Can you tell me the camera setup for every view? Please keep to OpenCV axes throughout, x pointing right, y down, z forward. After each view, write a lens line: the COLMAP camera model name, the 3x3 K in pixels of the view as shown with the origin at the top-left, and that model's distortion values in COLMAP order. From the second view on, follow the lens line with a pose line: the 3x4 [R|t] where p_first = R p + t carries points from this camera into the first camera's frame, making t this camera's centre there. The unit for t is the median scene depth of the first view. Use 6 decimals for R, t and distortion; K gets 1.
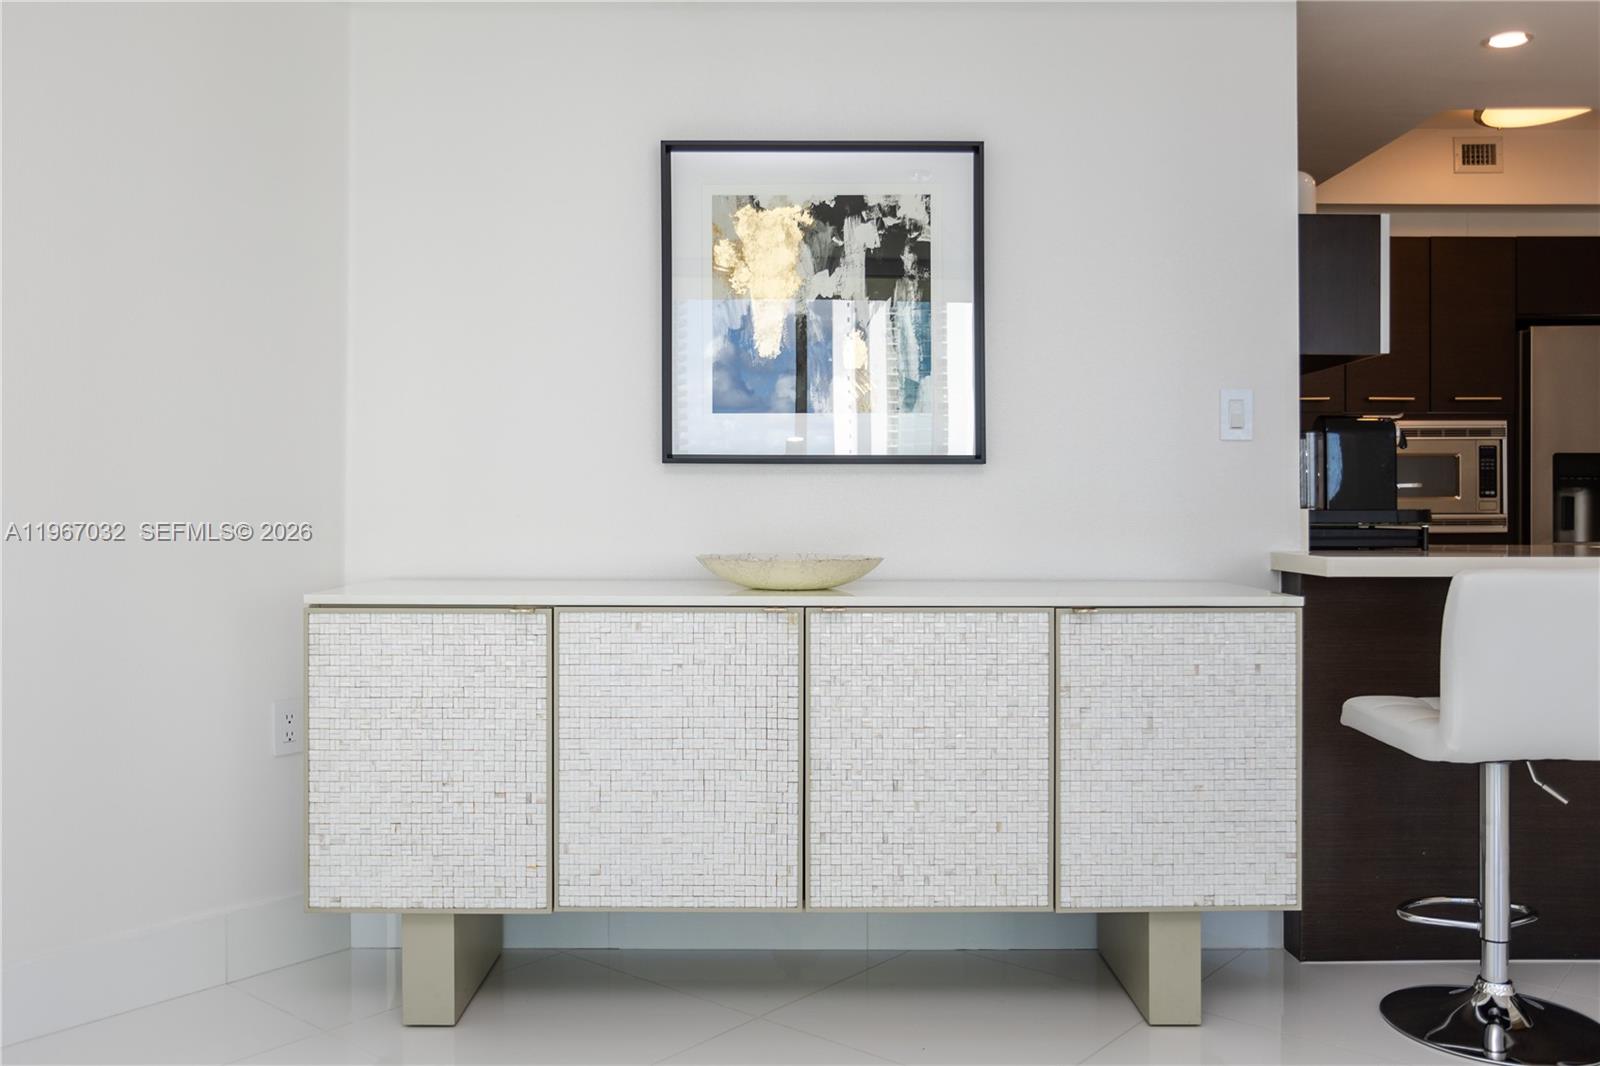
lens RADIAL K [[1266.4, 0, 800.0], [0, 1266.4, 533.0], [0, 0, 1]] dist [-0.001544, 0.001224]
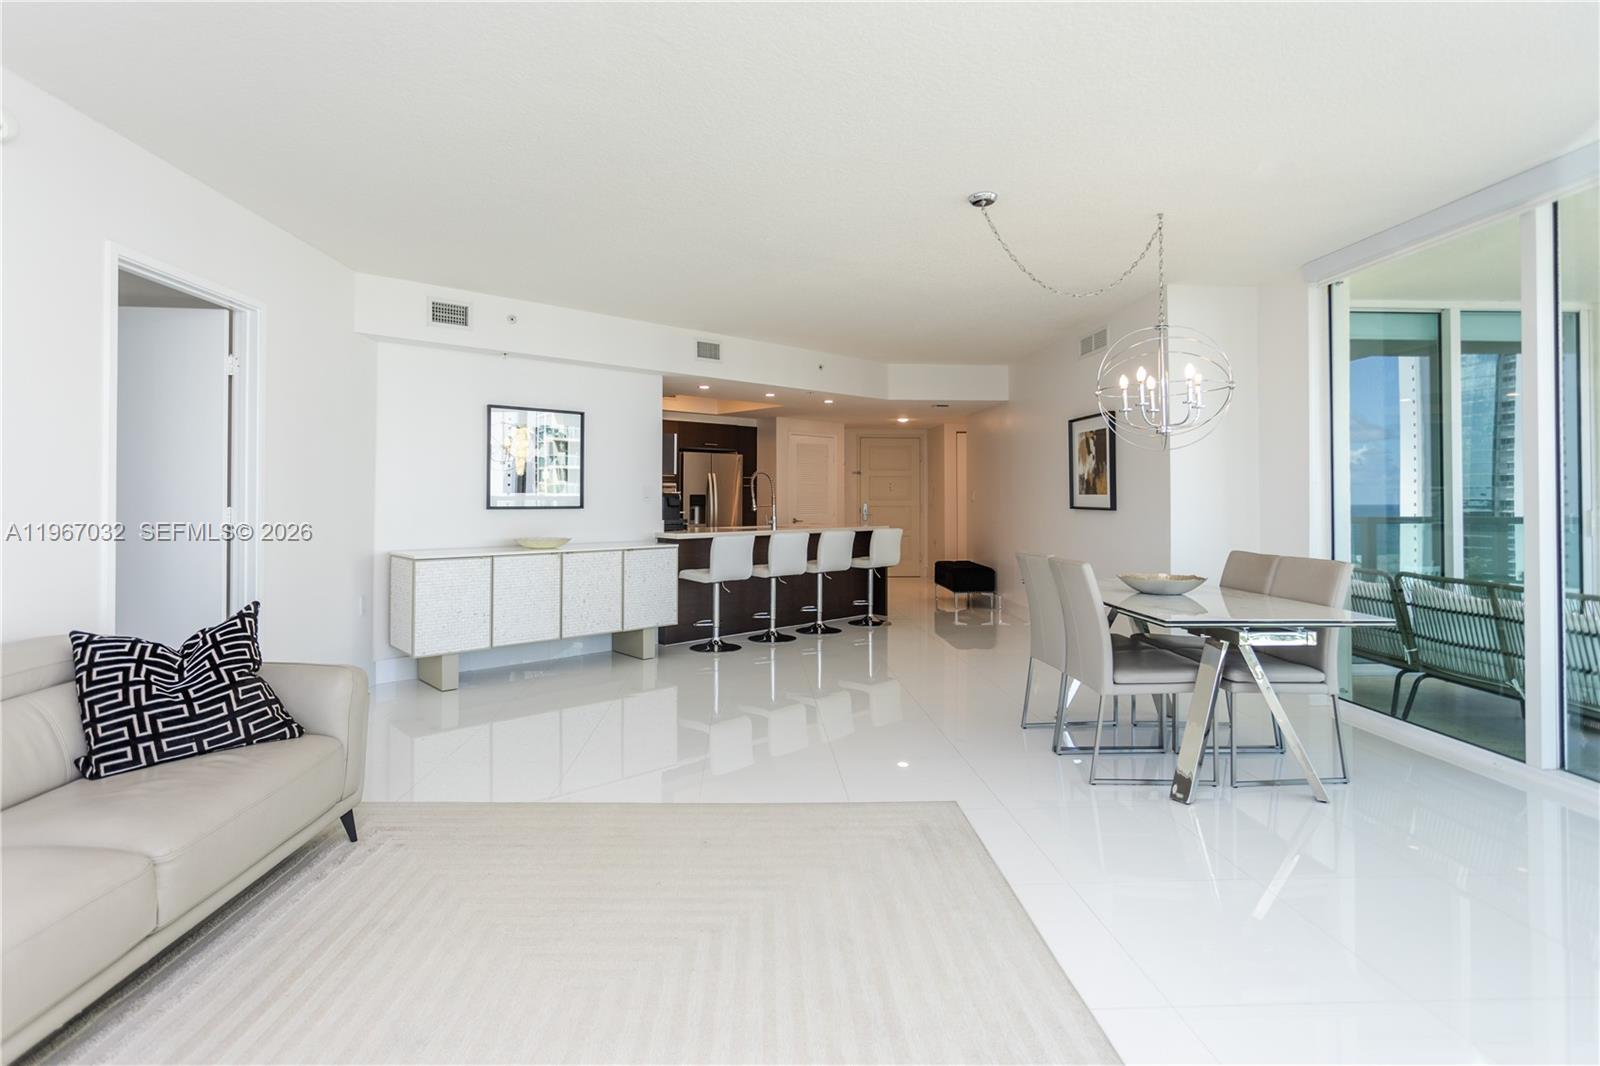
lens RADIAL K [[770.6, 0, 800.0], [0, 770.6, 533.0], [0, 0, 1]] dist [-0.001518, -0.000091]
pose [[0.718073, -0.028426, 0.695387, -0.871359], [0.009062, 0.999463, 0.031499, -0.050285], [-0.695909, -0.016317, 0.717945, -0.868898]]
